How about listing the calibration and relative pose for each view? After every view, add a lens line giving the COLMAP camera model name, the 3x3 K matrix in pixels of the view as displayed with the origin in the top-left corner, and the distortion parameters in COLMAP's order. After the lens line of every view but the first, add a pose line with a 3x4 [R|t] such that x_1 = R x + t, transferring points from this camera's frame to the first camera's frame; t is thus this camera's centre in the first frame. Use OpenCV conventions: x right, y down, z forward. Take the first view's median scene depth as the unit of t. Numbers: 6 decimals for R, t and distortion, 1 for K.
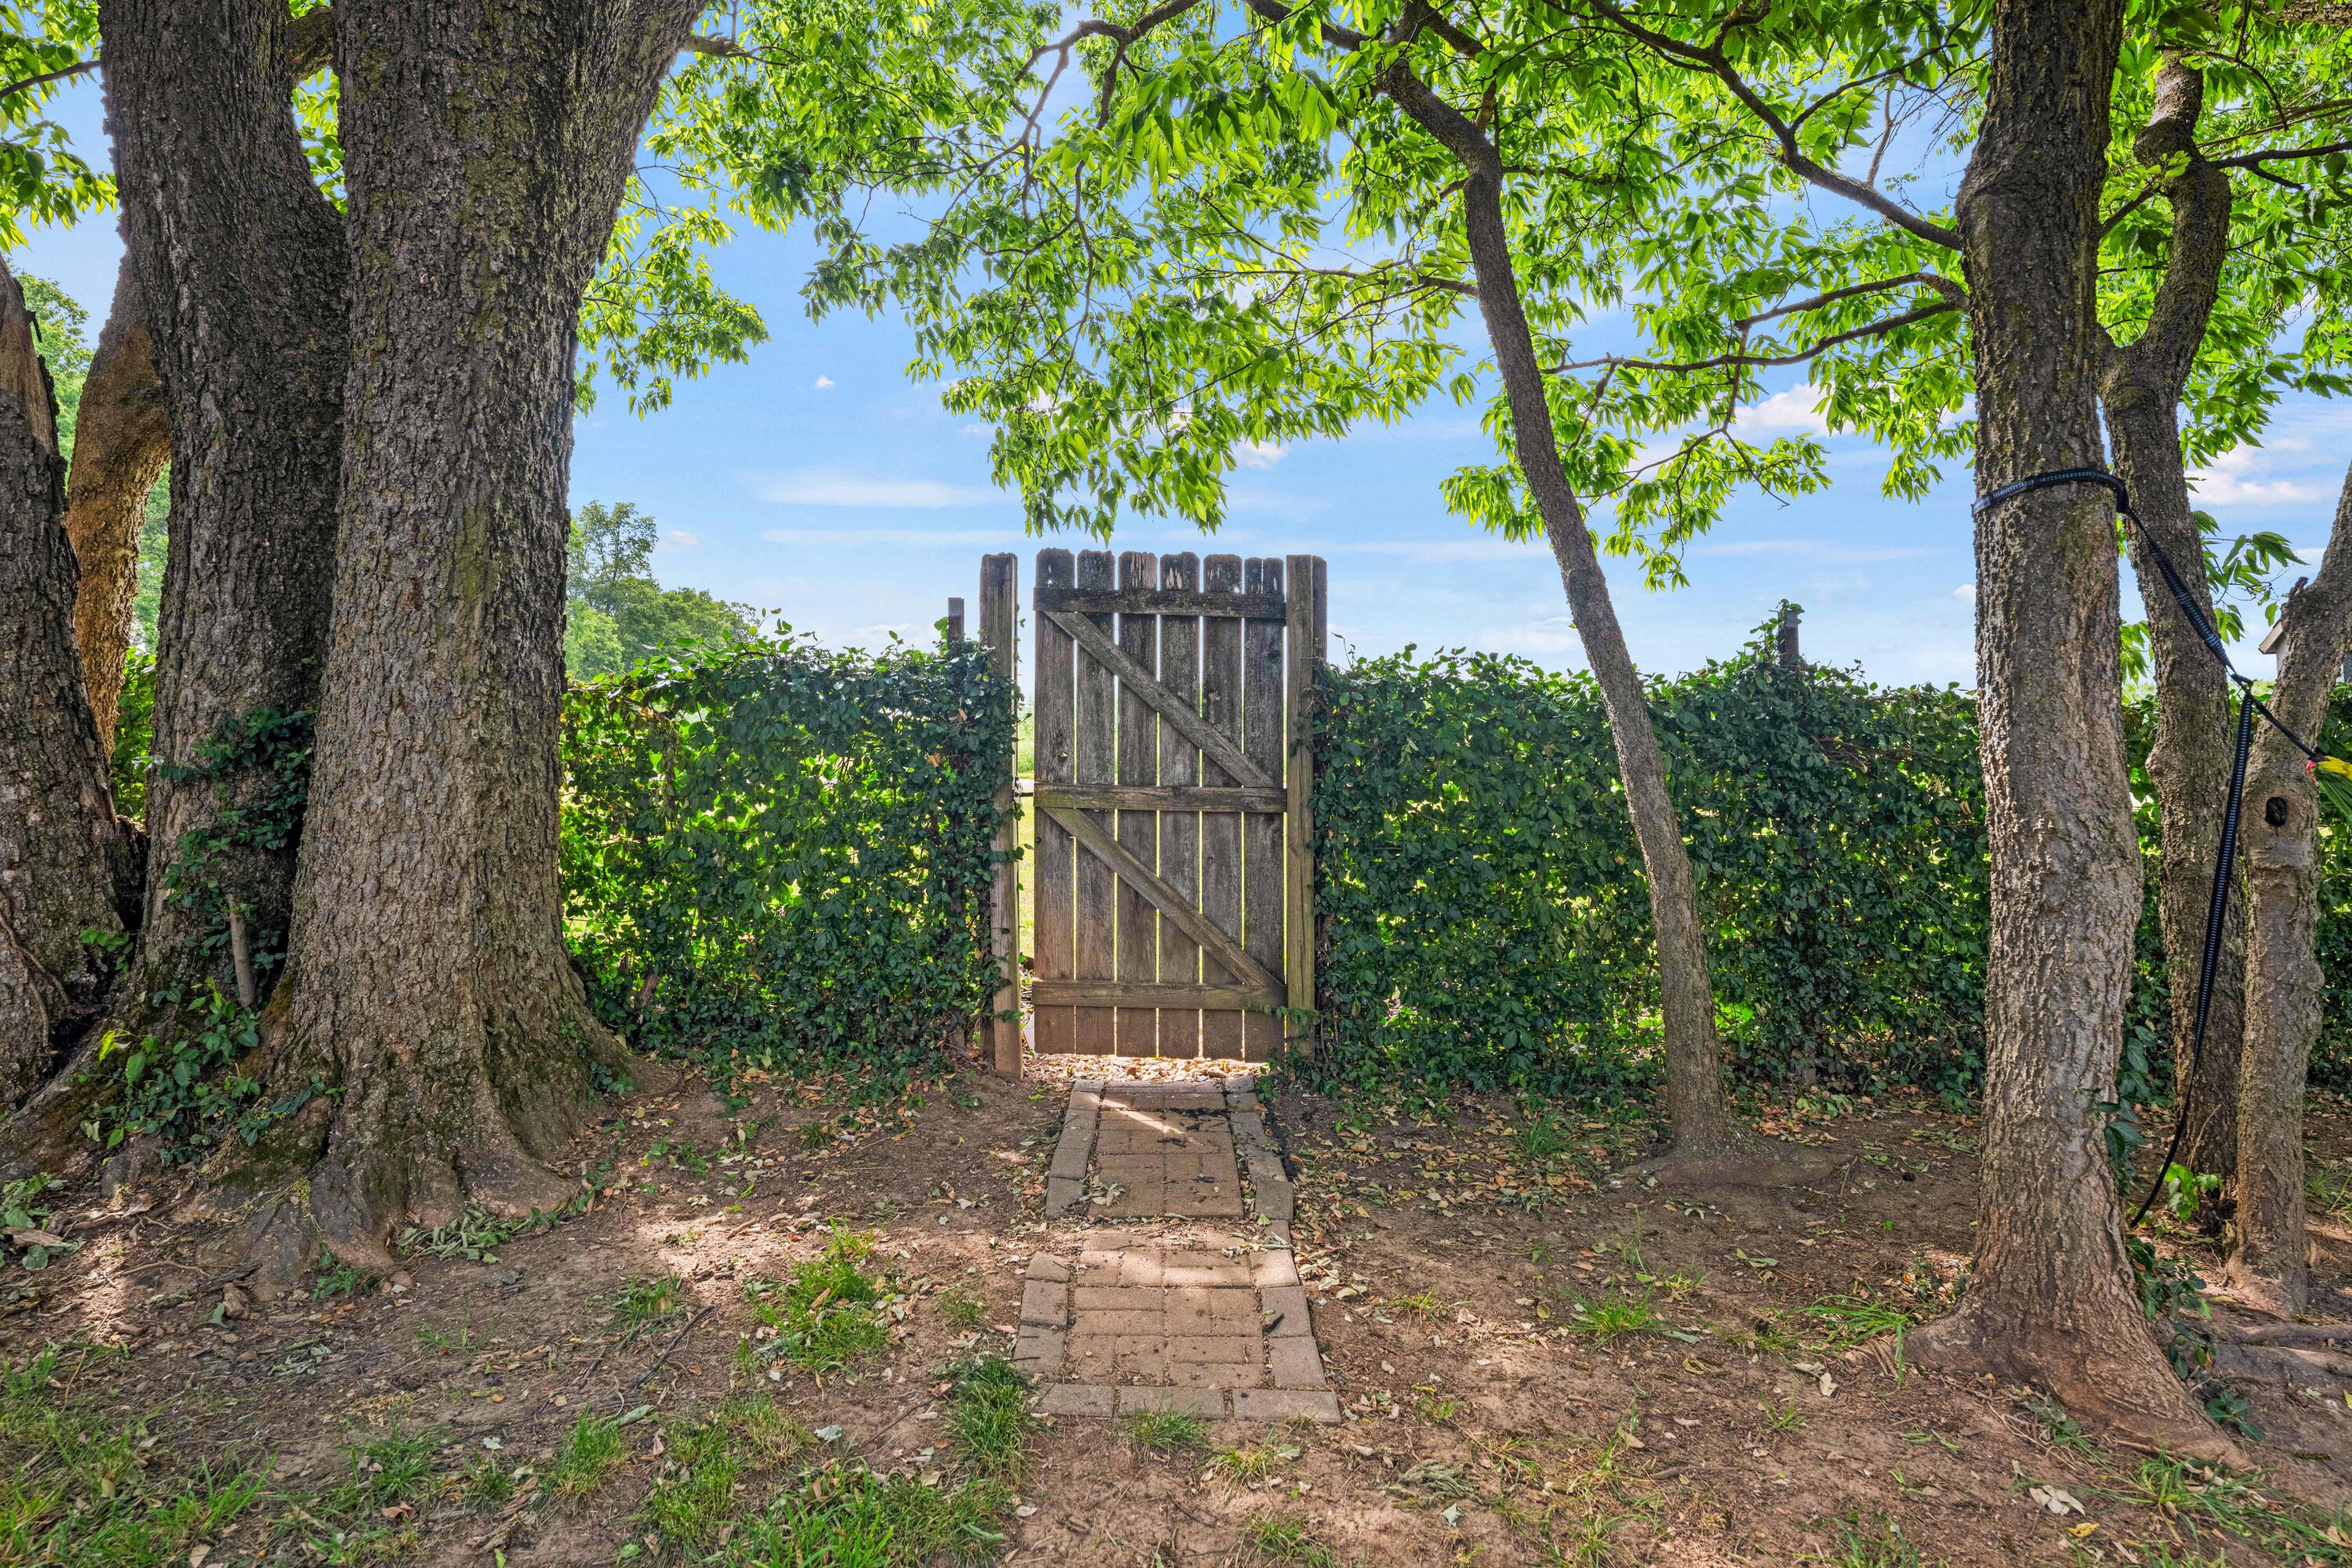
lens RADIAL K [[1240.7, 0, 1182.2], [0, 1240.7, 766.3], [0, 0, 1]] dist [0.005549, 0.001006]
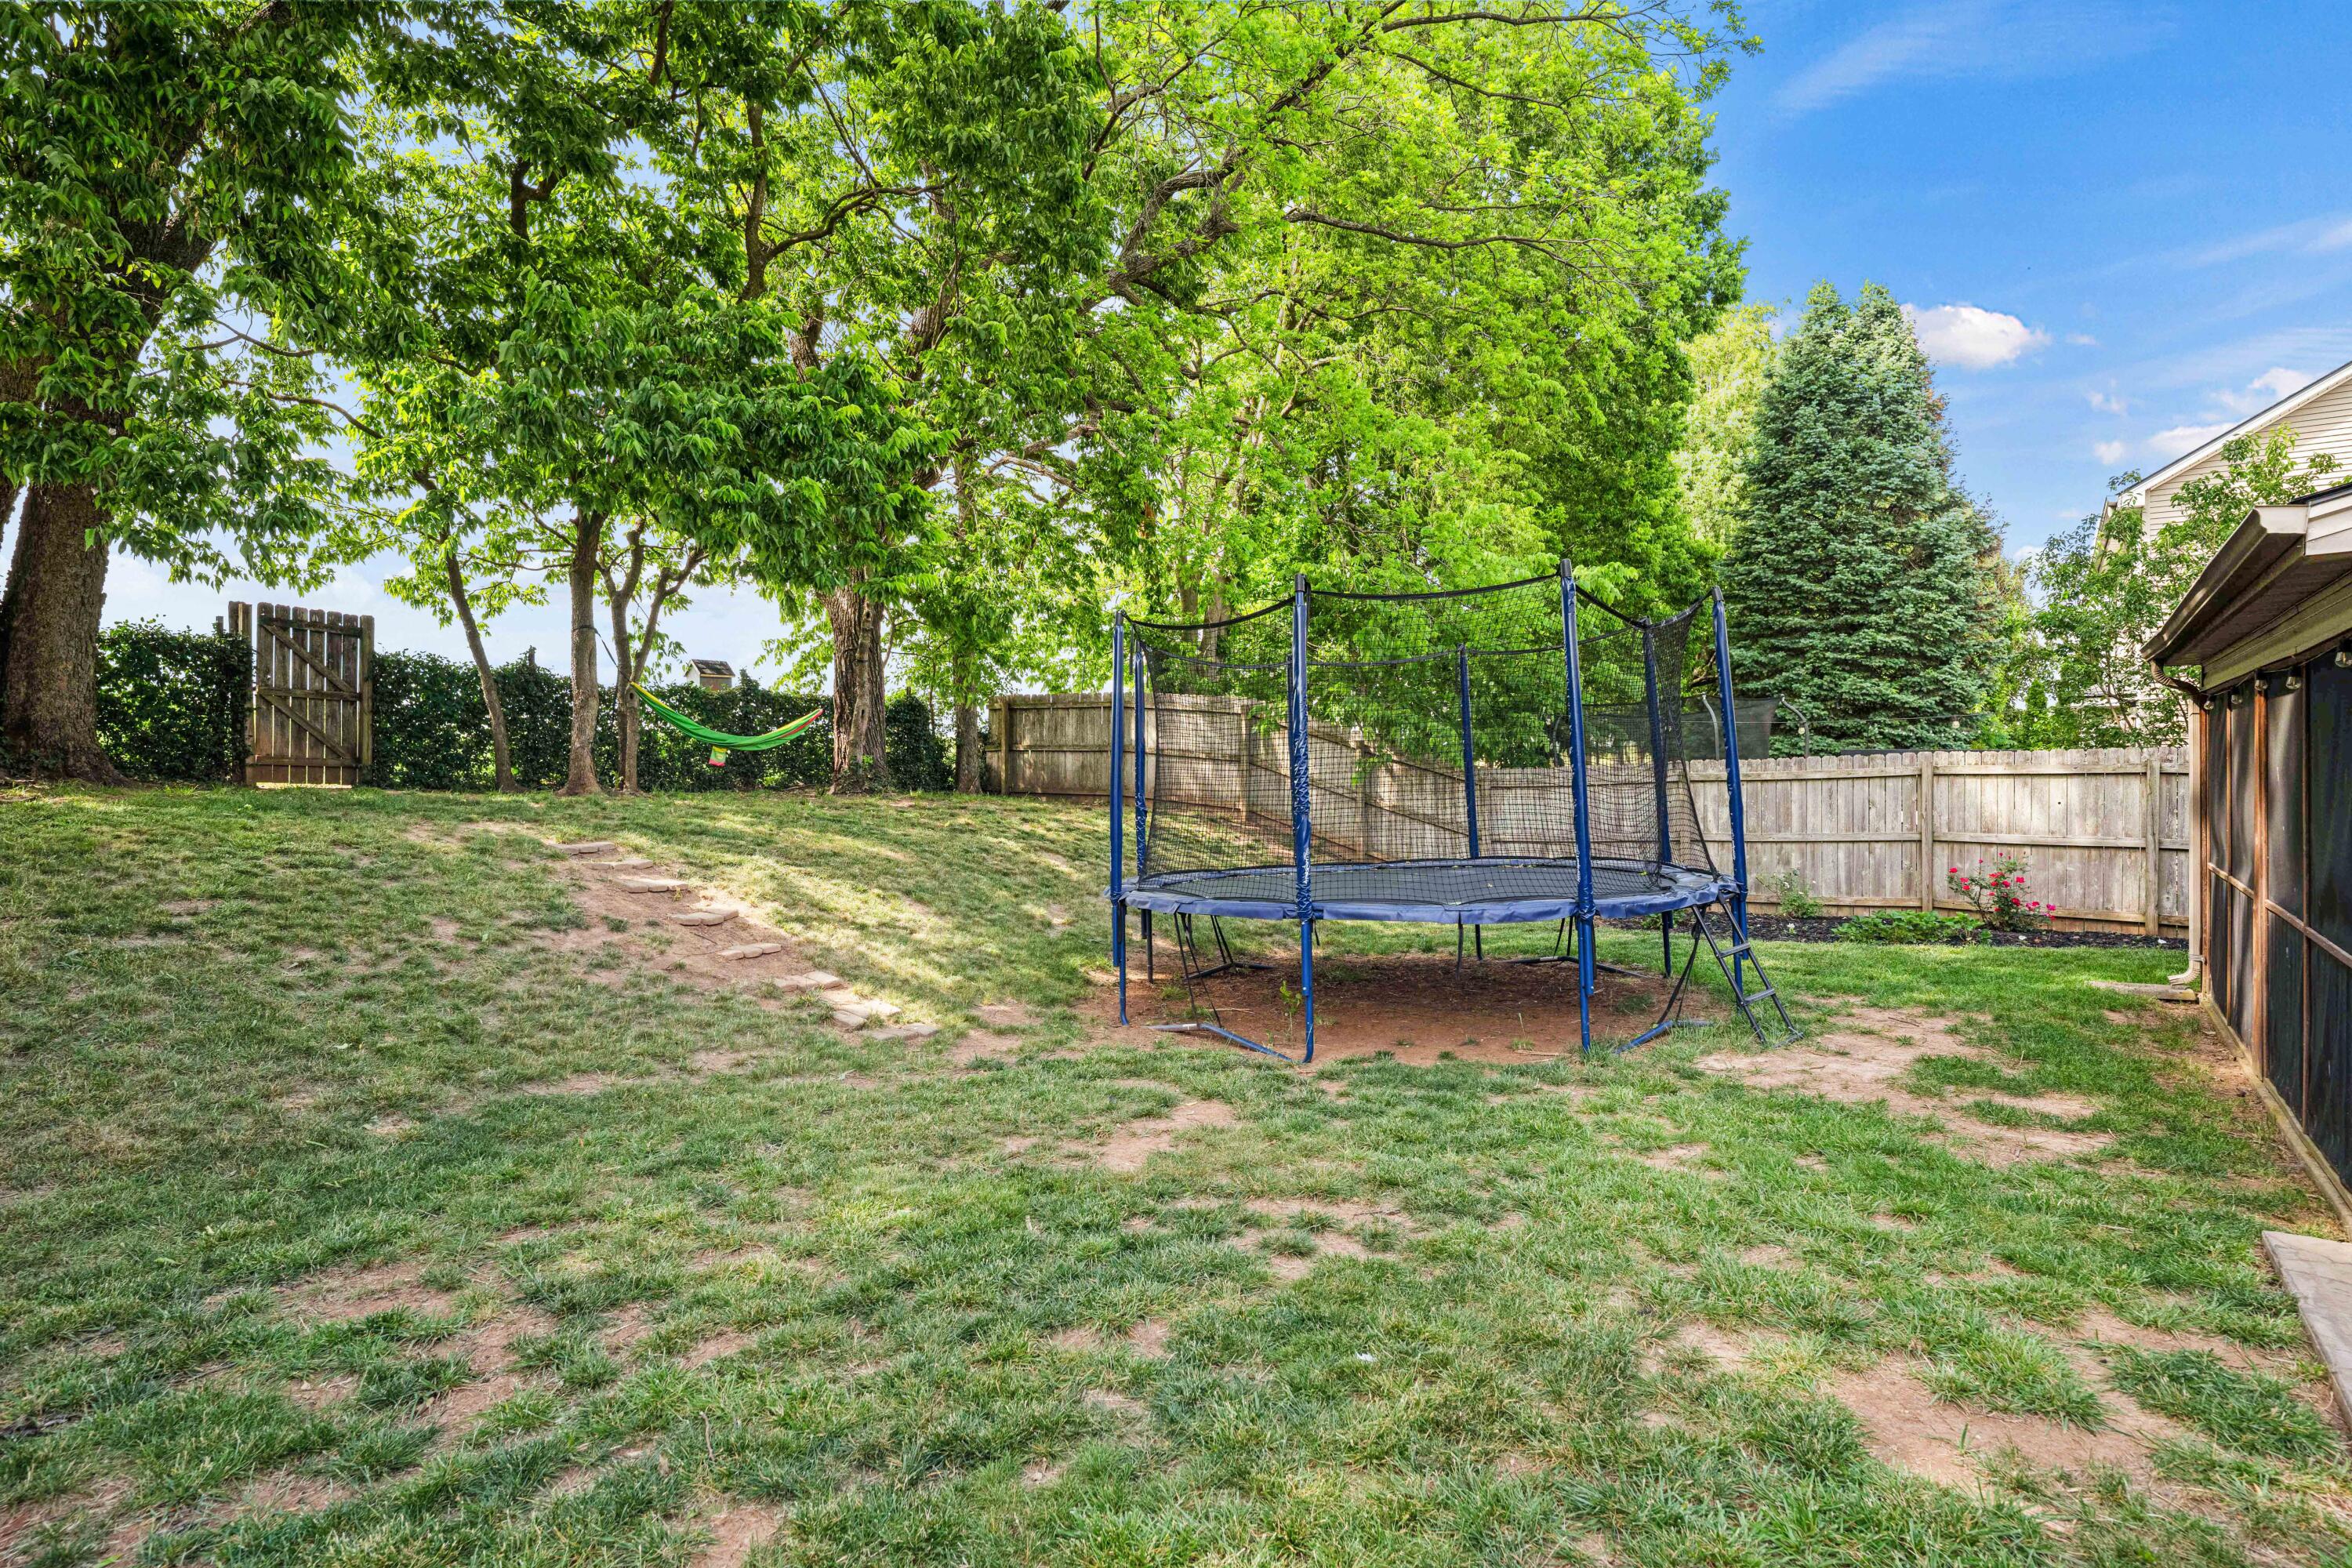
lens RADIAL K [[1240.7, 0, 1182.7], [0, 1240.7, 768.8], [0, 0, 1]] dist [0.005549, 0.001006]
pose [[0.600215, 0.013510, 0.799725, -1.107139], [0.012252, 0.999585, -0.026082, 0.300184], [-0.799745, 0.025453, 0.599800, -2.351362]]
